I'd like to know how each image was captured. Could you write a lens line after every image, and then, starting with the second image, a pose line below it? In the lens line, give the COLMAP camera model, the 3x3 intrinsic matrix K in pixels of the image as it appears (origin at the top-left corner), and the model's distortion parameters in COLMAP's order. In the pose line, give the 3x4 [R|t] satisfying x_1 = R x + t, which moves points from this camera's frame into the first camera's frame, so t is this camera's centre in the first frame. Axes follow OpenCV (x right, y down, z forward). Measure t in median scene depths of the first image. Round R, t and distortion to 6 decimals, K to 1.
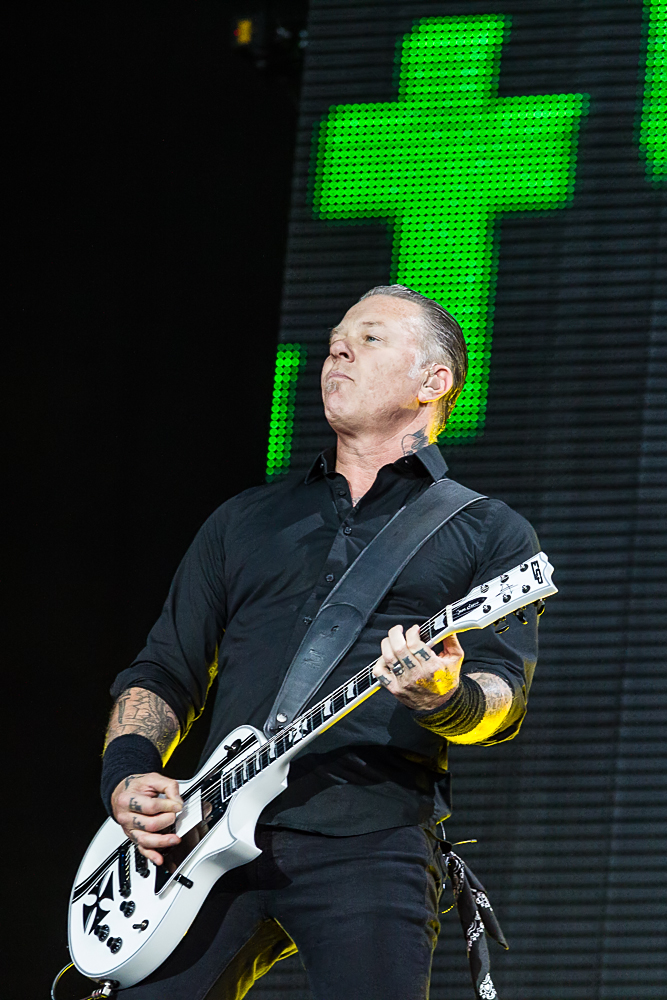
lens RADIAL K [[6952.6, 0, 333.5], [0, 6952.6, 500.0], [0, 0, 1]] dist [0.116242, 13.932819]
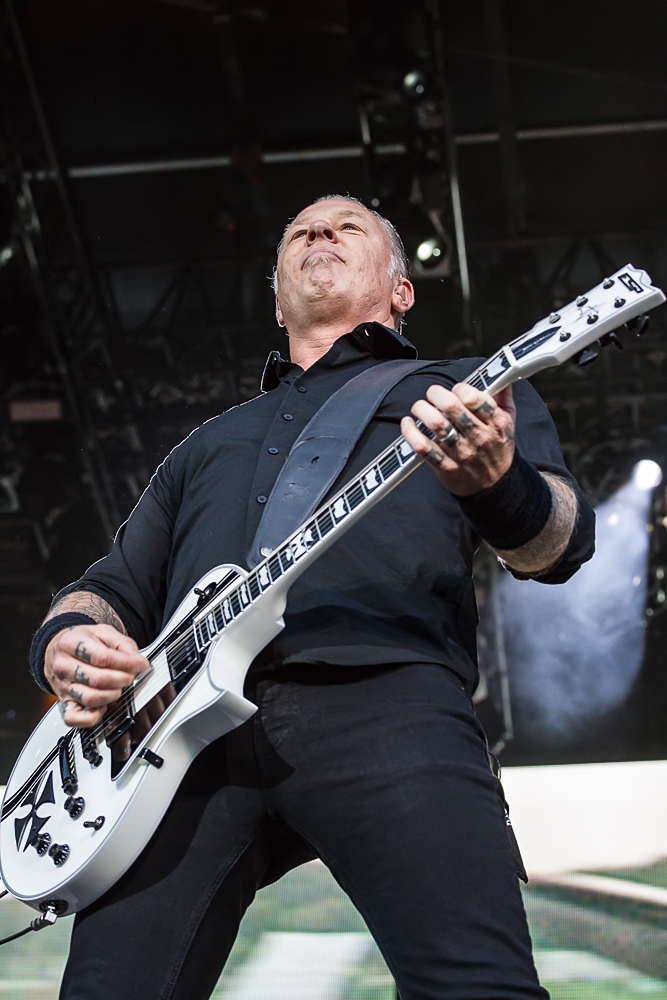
lens RADIAL K [[2354.9, 0, 333.5], [0, 2354.9, 500.0], [0, 0, 1]] dist [-0.062413, -0.477404]
pose [[0.993556, -0.030823, 0.109066, -0.028670], [0.050288, 0.982289, -0.180497, 0.073879], [-0.101571, 0.184819, 0.977510, 0.747641]]
